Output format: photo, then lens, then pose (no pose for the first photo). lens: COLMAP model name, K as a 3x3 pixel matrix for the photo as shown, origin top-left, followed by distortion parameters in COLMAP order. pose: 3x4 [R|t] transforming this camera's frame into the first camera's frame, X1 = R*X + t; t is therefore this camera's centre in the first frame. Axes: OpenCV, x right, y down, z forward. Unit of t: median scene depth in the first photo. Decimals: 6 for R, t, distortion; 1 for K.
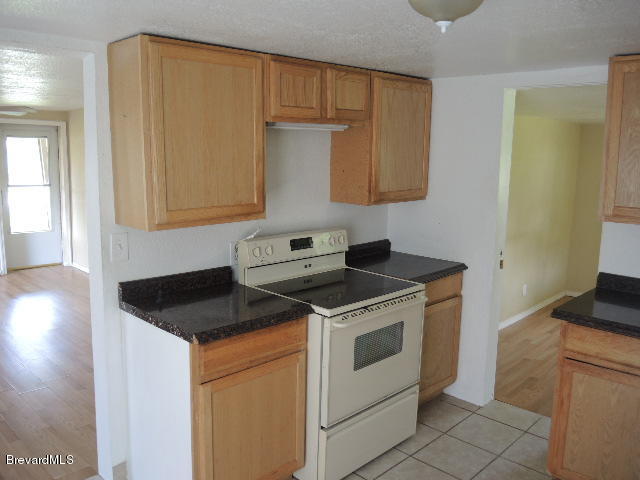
lens RADIAL K [[552.4, 0, 320.0], [0, 552.4, 240.0], [0, 0, 1]] dist [-0.008191, -0.001705]
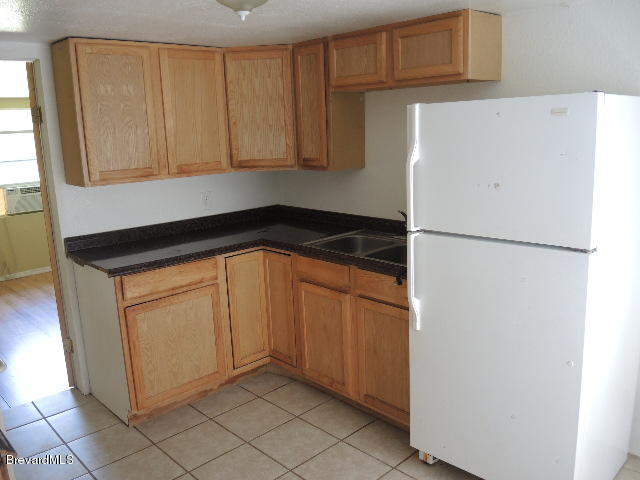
lens RADIAL K [[552.4, 0, 320.0], [0, 552.4, 240.0], [0, 0, 1]] dist [-0.008191, -0.001705]
pose [[0.057808, -0.224333, 0.972796, -0.644870], [0.184766, 0.959996, 0.210402, -0.090274], [-0.981081, 0.167577, 0.096944, 0.507497]]
